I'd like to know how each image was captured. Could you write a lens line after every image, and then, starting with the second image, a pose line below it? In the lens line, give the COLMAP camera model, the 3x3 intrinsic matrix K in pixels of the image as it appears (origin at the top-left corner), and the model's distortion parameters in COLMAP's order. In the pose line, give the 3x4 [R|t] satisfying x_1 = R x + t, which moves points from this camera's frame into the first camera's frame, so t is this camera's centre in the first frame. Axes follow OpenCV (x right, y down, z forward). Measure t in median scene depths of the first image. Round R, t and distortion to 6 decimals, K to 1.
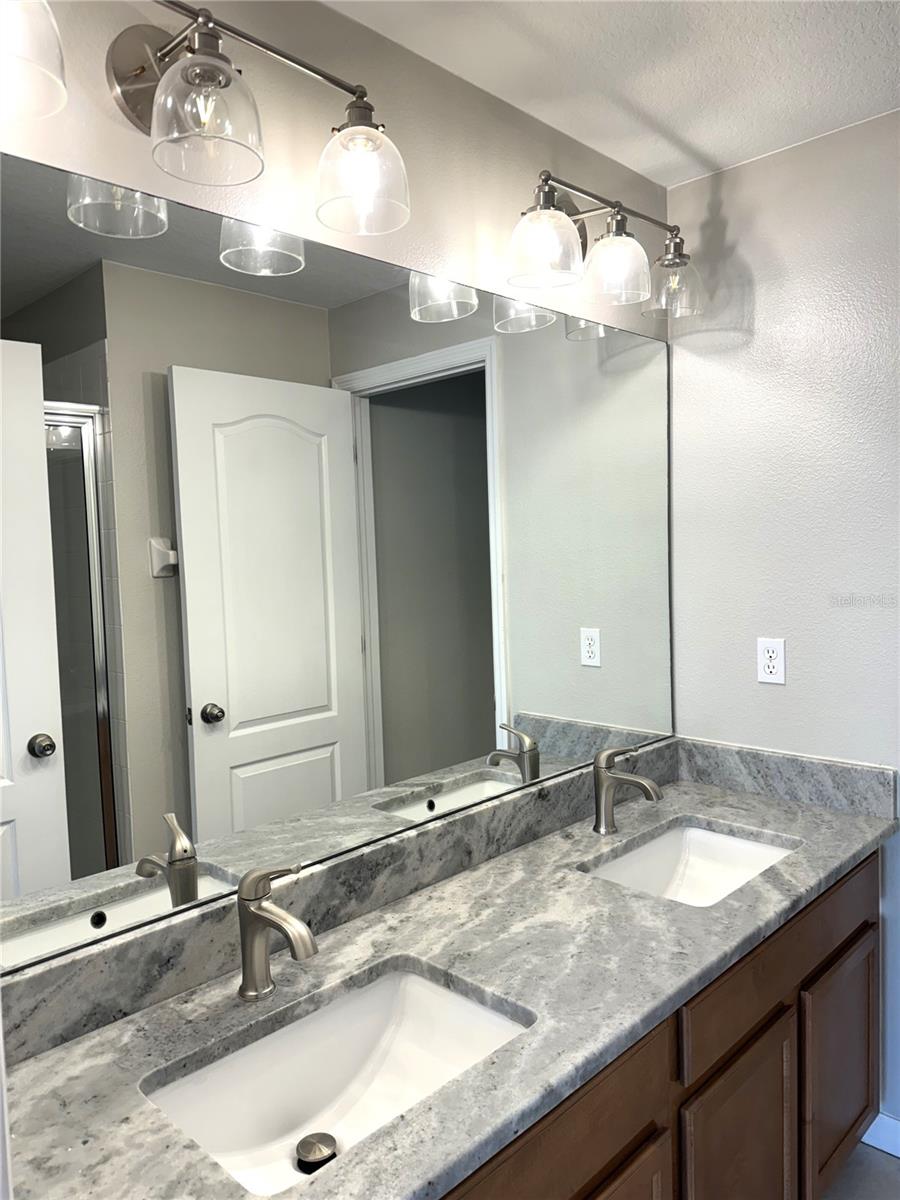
lens RADIAL K [[846.4, 0, 449.4], [0, 846.4, 603.8], [0, 0, 1]] dist [0.051795, -0.058937]
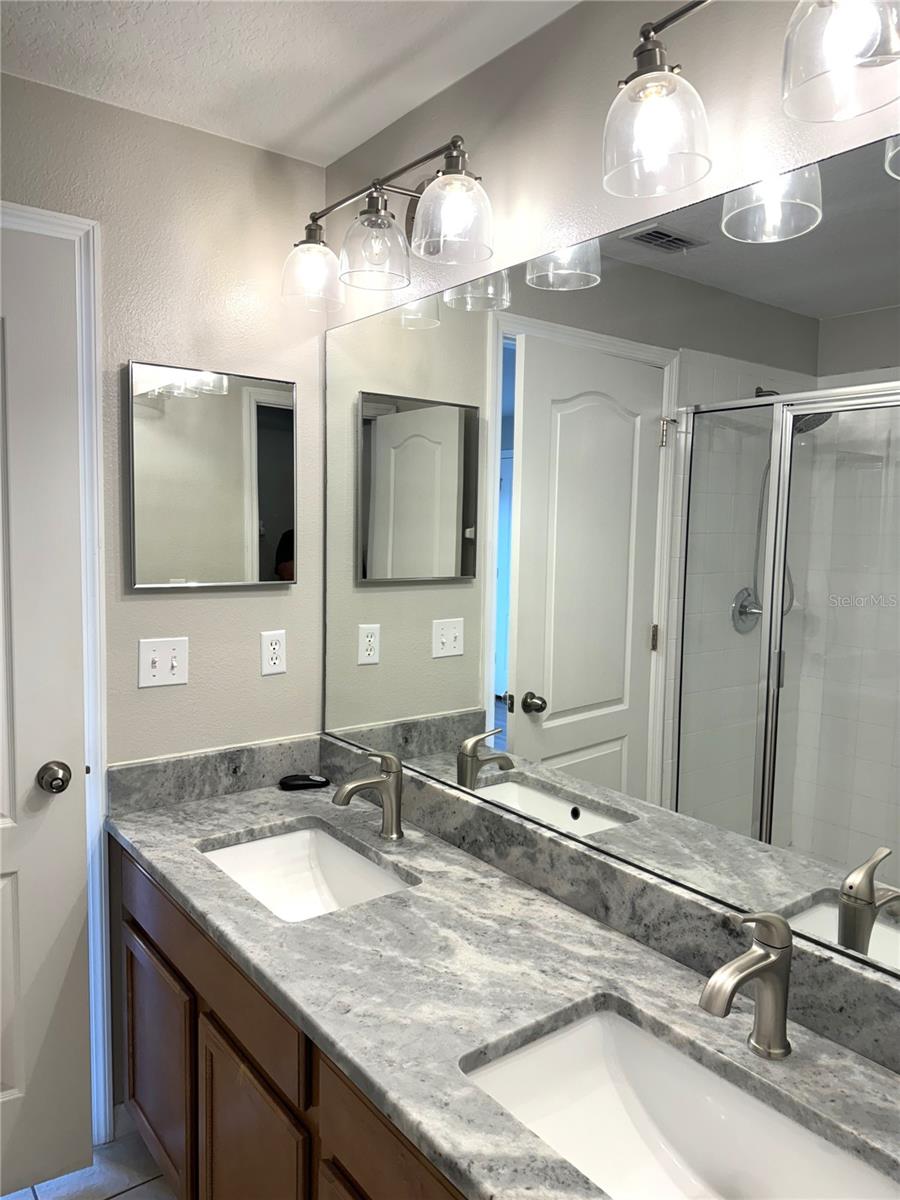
lens RADIAL K [[831.4, 0, 448.4], [0, 831.4, 606.6], [0, 0, 1]] dist [0.086900, -0.102322]
pose [[-0.128680, 0.129884, -0.983144, 0.919033], [-0.088346, 0.985943, 0.141818, -0.121819], [0.987743, 0.105106, -0.115396, 0.997754]]
